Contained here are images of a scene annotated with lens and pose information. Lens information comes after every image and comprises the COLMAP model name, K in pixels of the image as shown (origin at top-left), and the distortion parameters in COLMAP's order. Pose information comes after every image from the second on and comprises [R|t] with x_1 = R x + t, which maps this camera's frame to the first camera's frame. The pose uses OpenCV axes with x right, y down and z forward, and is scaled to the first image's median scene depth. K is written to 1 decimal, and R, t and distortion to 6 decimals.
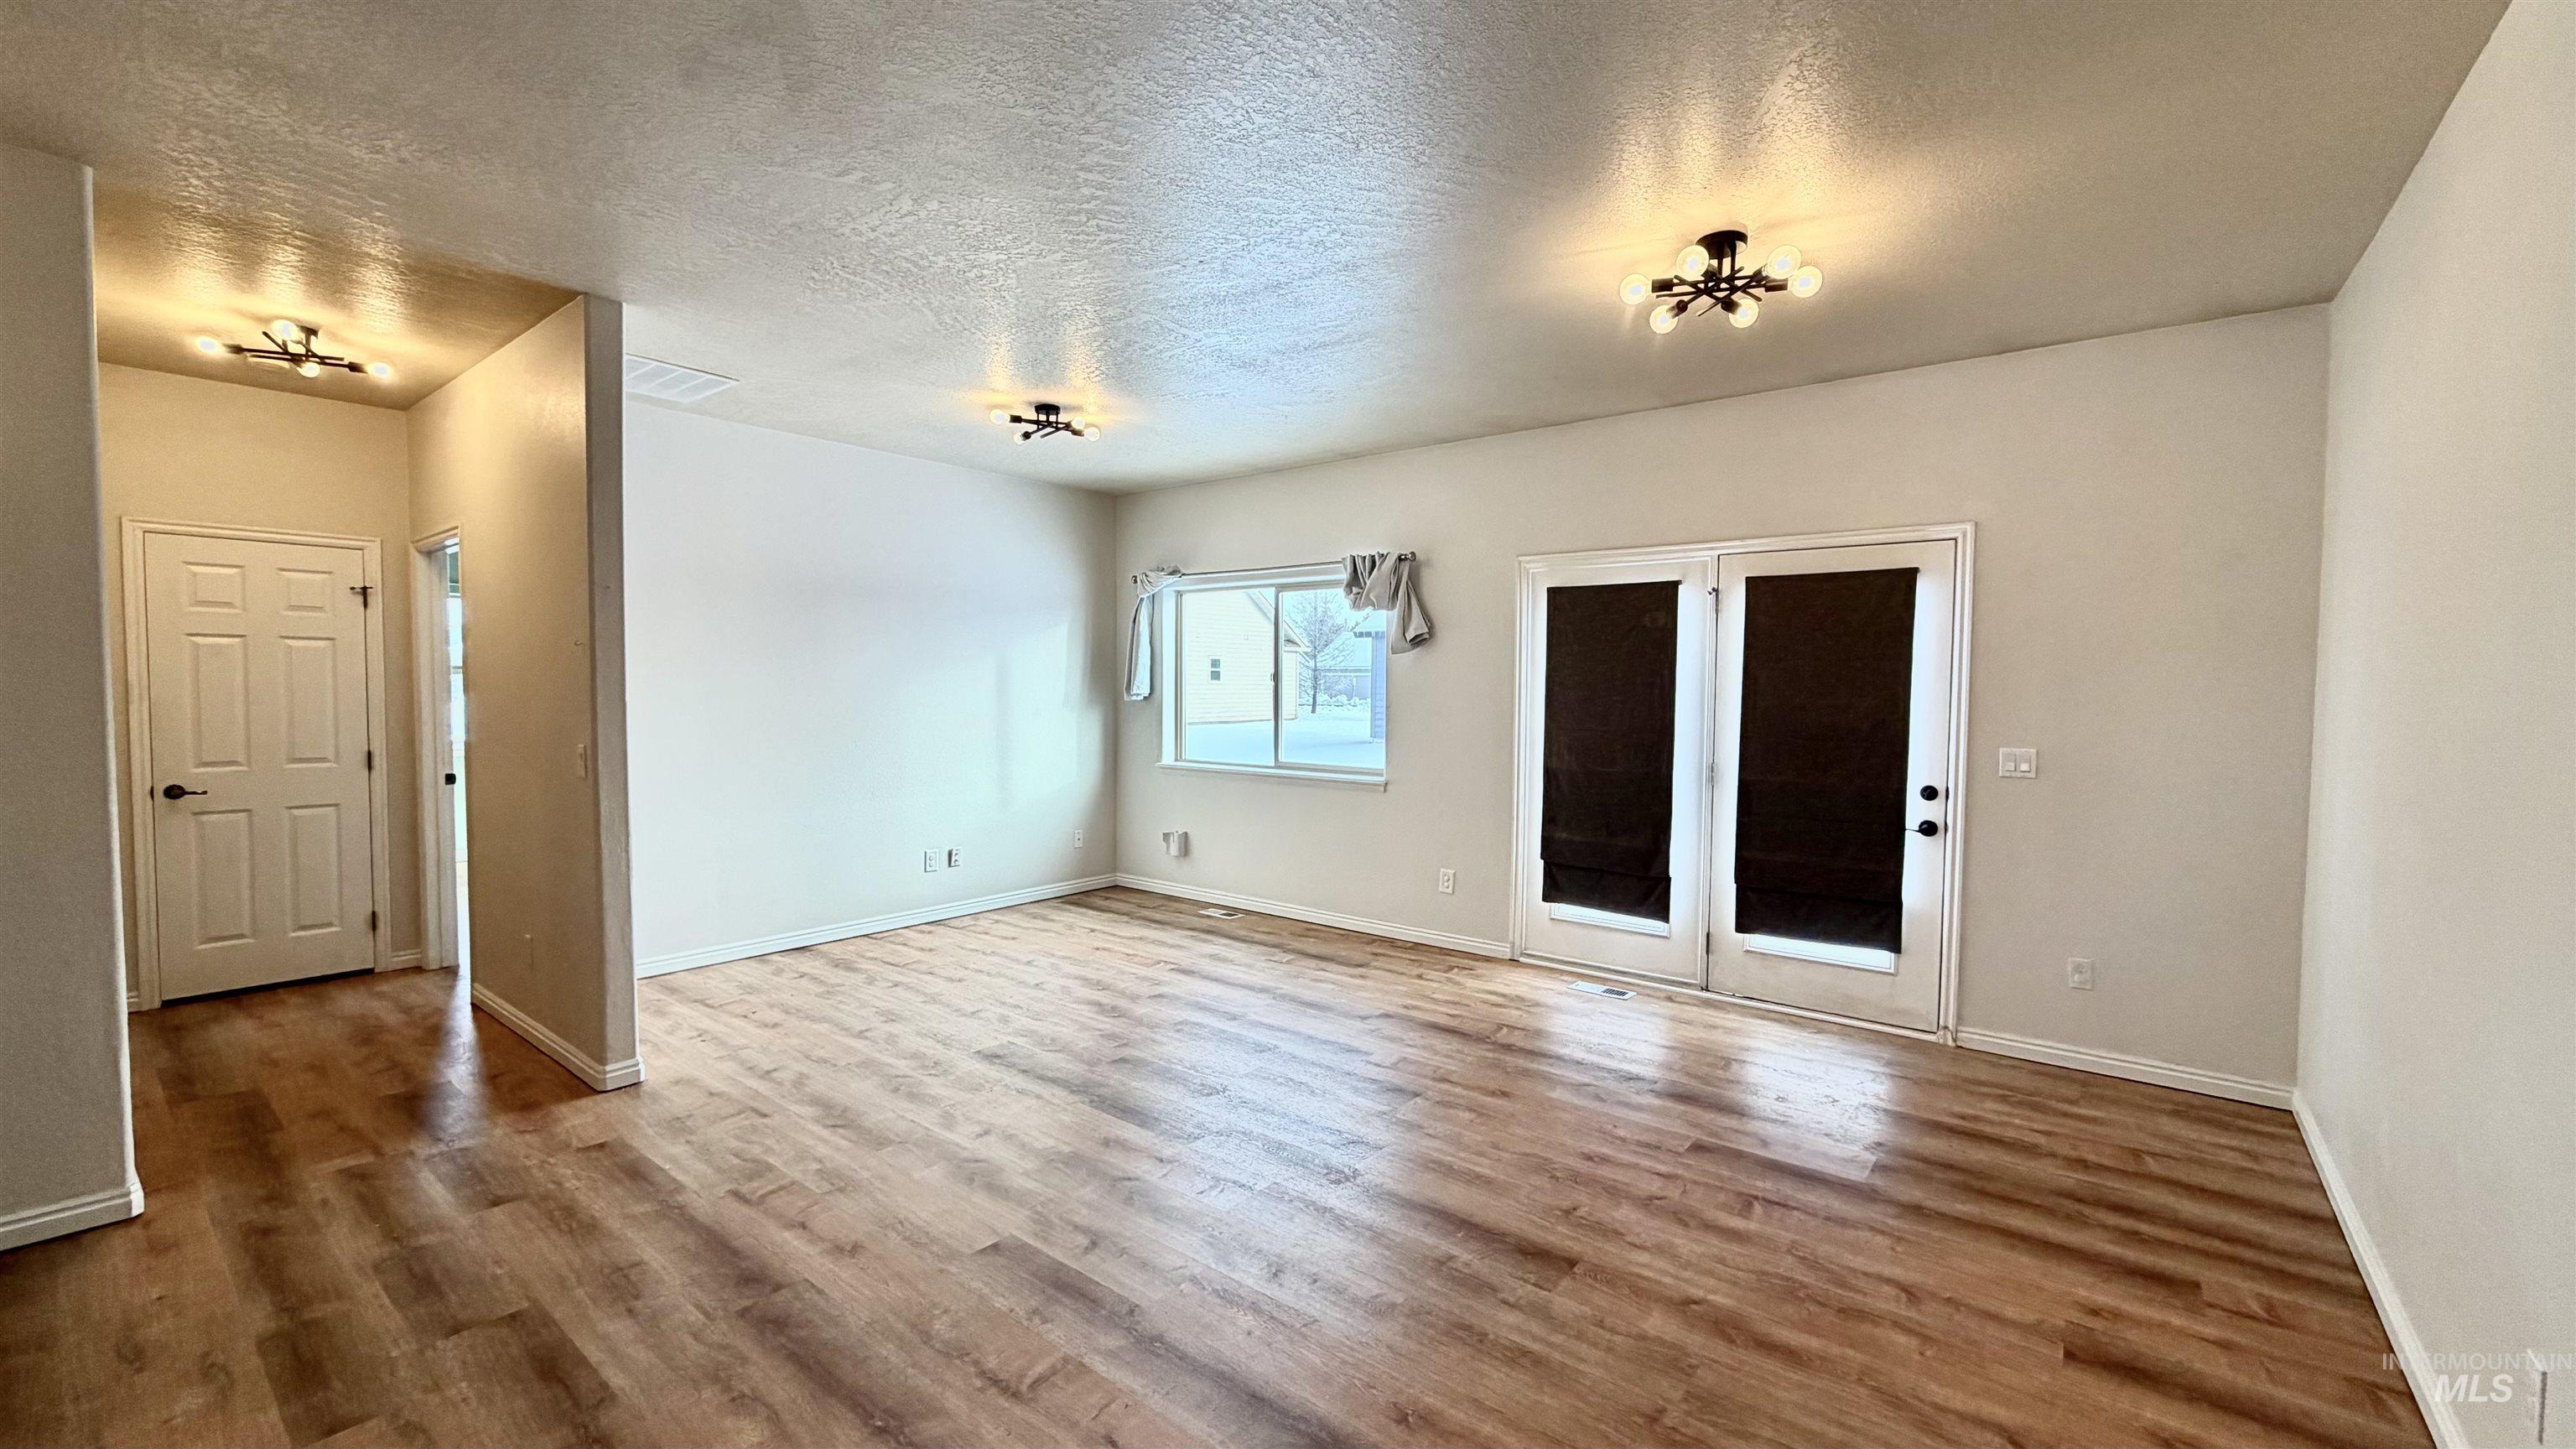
lens RADIAL K [[1058.8, 0, 1250.9], [0, 1058.8, 727.3], [0, 0, 1]] dist [0.007451, -0.000997]
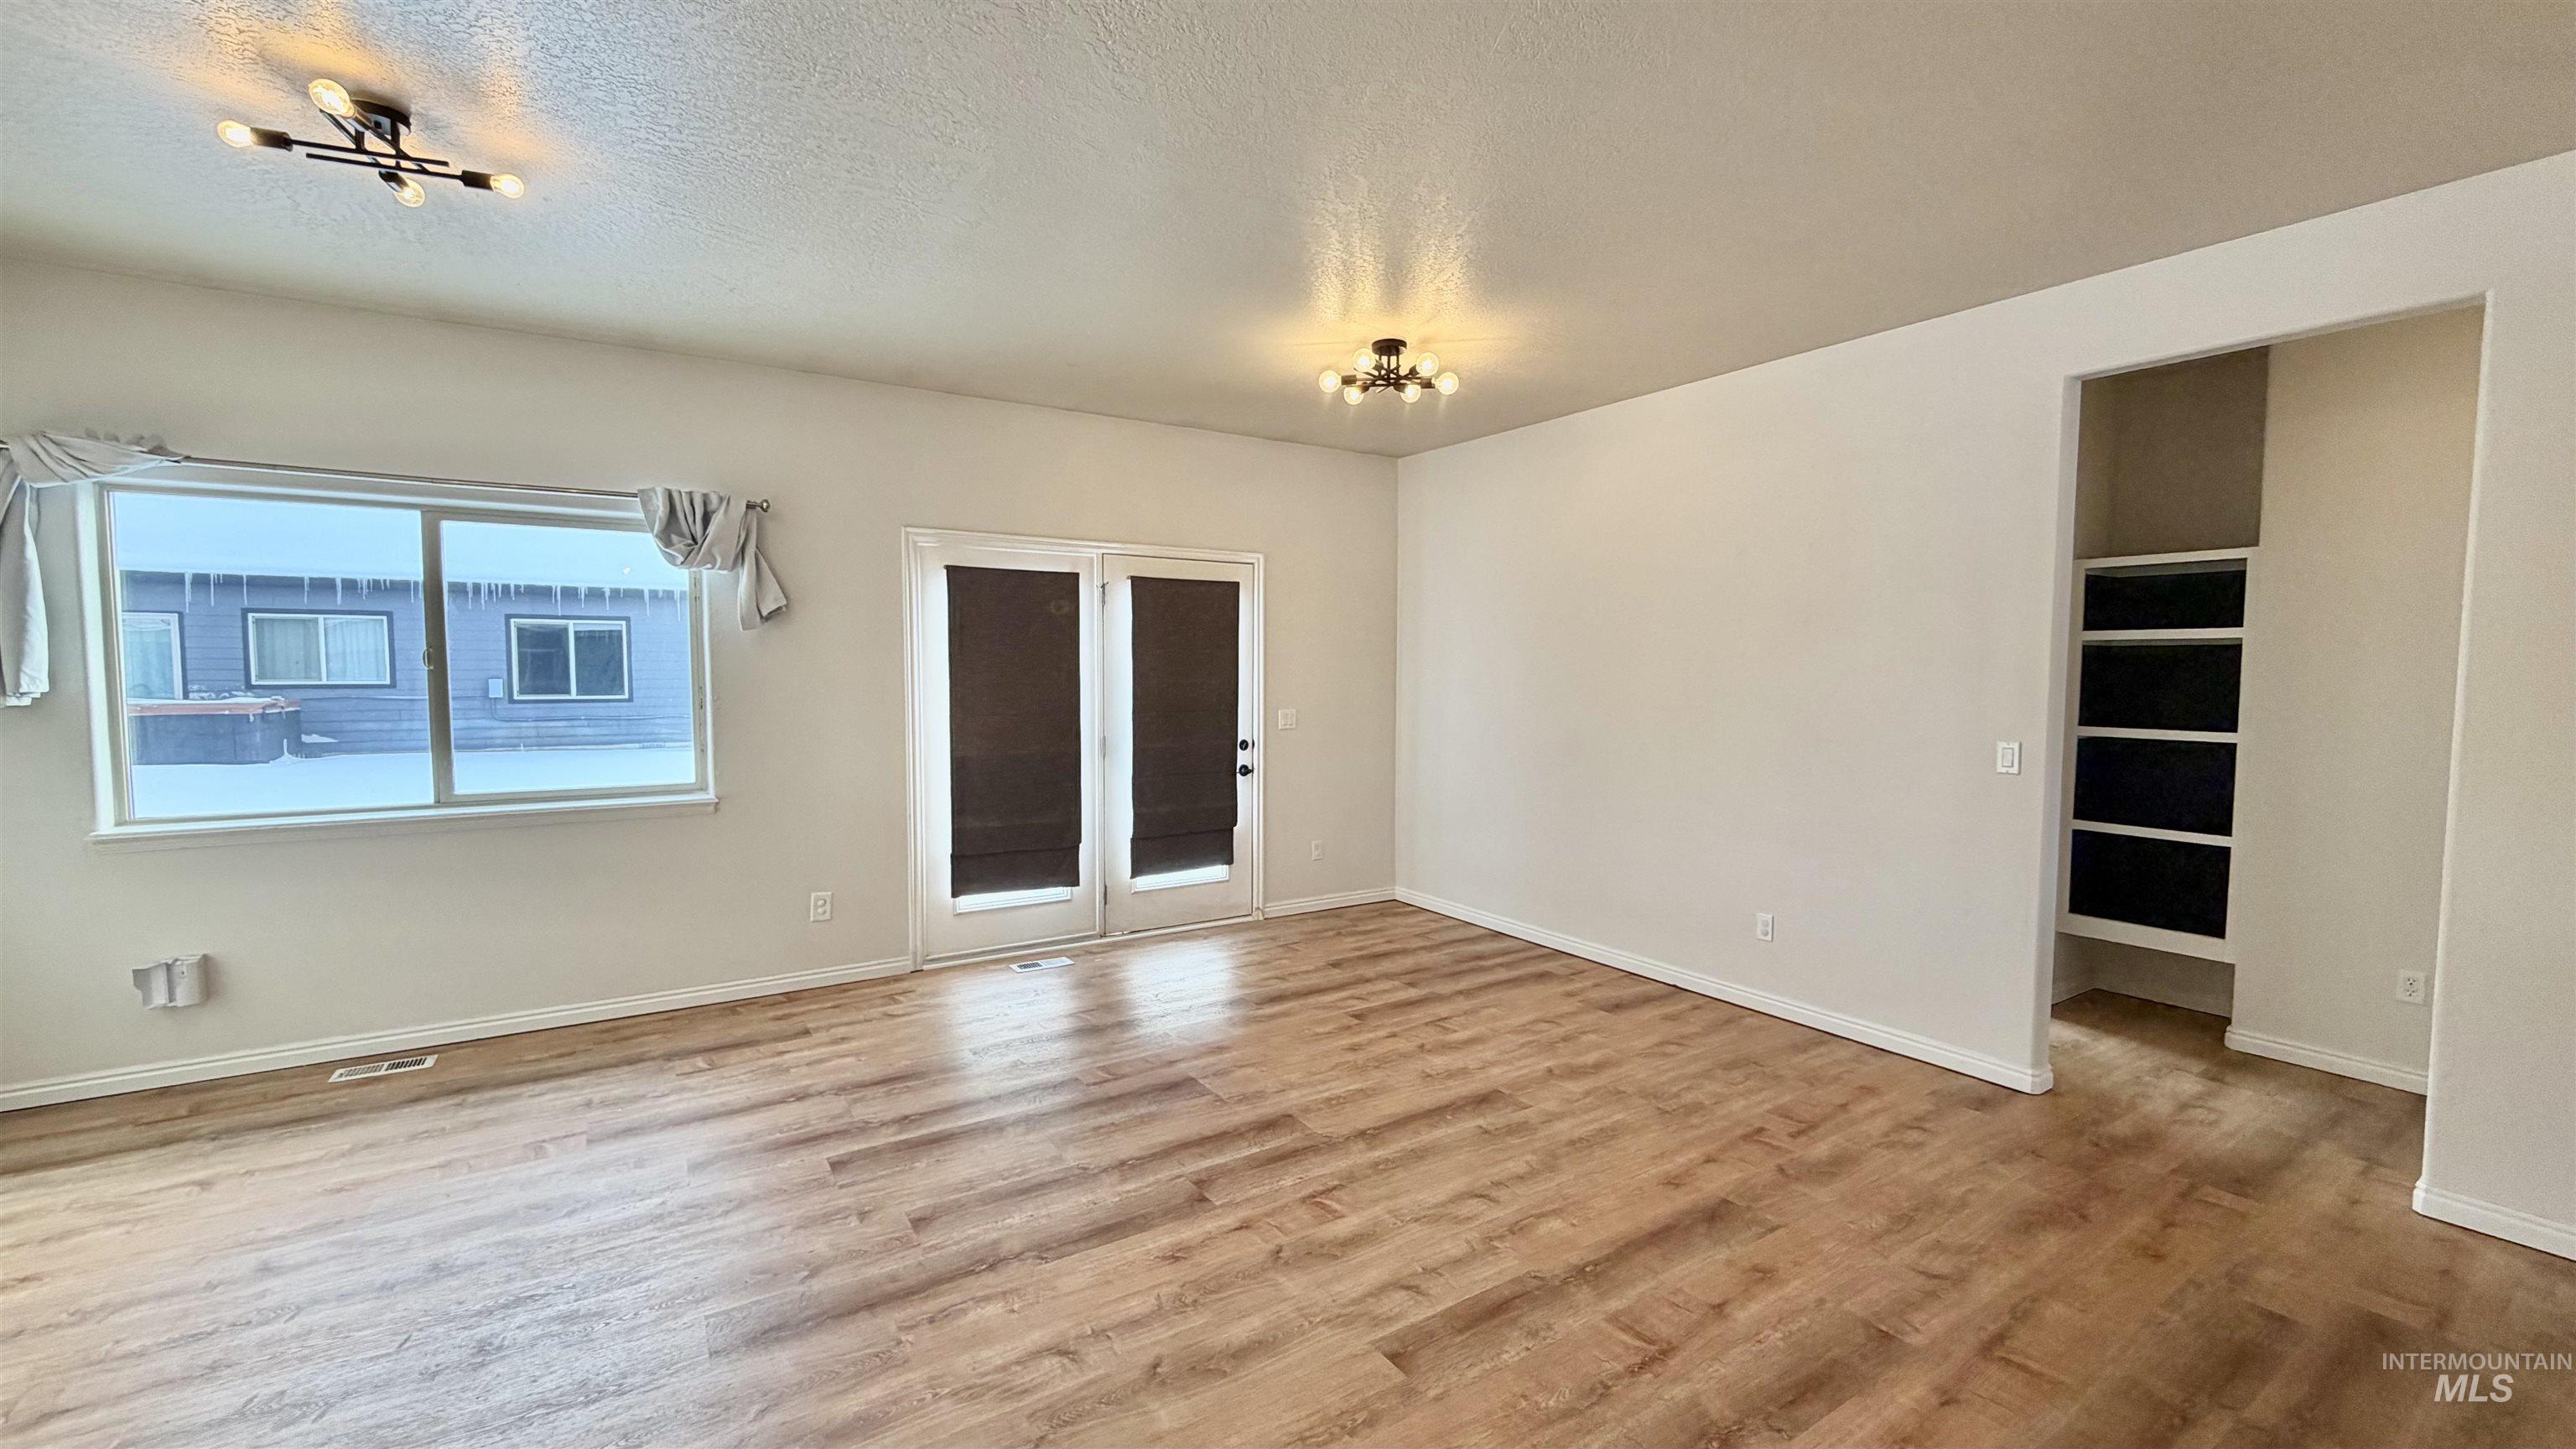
lens RADIAL K [[1058.8, 0, 1312.0], [0, 1058.8, 724.7], [0, 0, 1]] dist [0.007451, -0.000997]
pose [[0.270657, -0.060963, 0.960744, -0.608457], [0.038871, 0.997871, 0.052369, -0.030729], [-0.961891, 0.023171, 0.272450, 0.486279]]
